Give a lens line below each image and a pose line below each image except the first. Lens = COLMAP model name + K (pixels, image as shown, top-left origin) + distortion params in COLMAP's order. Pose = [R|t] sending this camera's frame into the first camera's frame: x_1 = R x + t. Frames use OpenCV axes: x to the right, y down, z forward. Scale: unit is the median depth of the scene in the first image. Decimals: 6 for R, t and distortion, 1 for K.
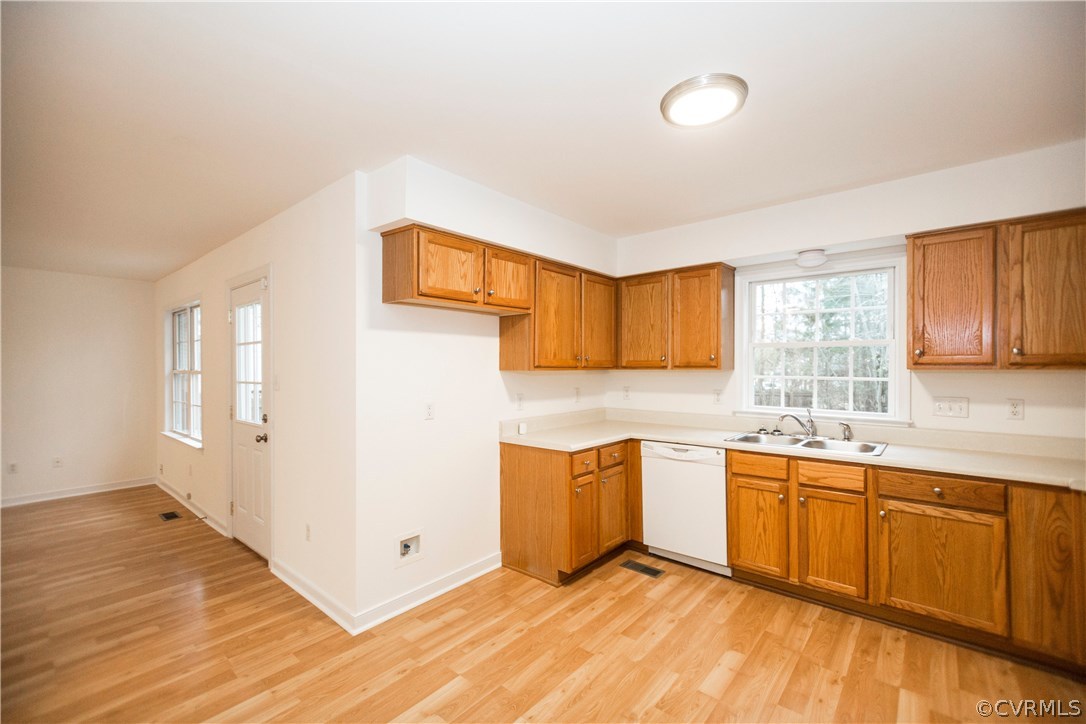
lens RADIAL K [[456.0, 0, 567.9], [0, 456.0, 361.5], [0, 0, 1]] dist [0.001411, 0.000260]
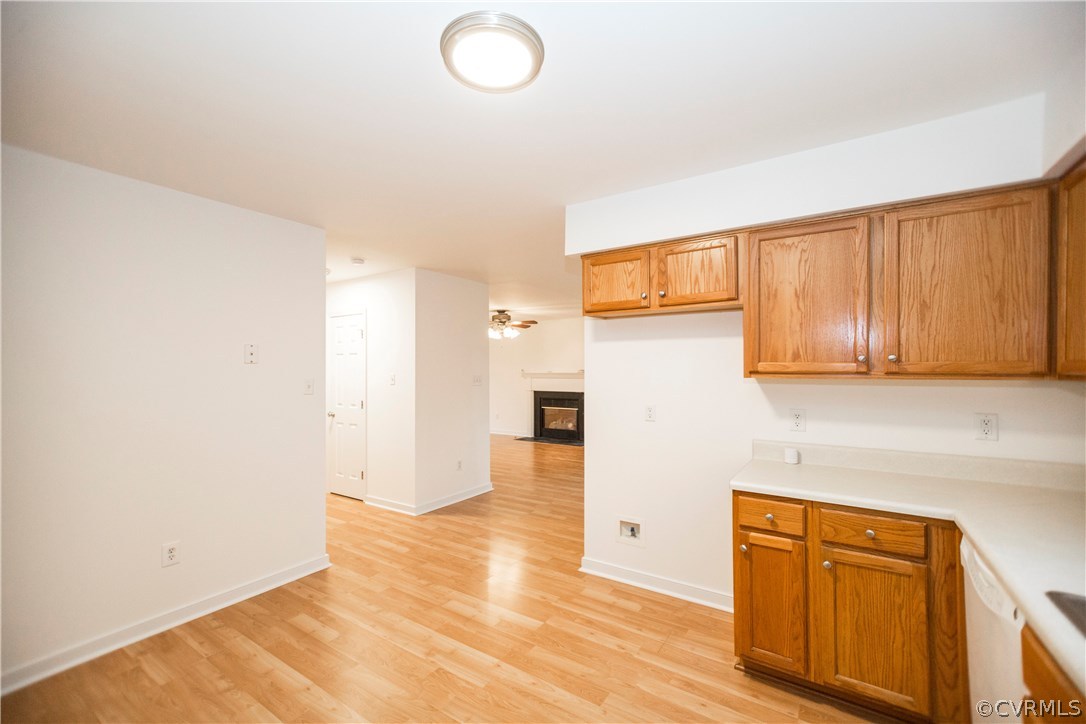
lens RADIAL K [[446.3, 0, 543.0], [0, 446.3, 362.0], [0, 0, 1]] dist [-0.001547, -0.000048]
pose [[0.102025, -0.014900, -0.994670, 0.692212], [0.009278, 0.999859, -0.014026, 0.001253], [0.994739, -0.007797, 0.102149, 0.628083]]
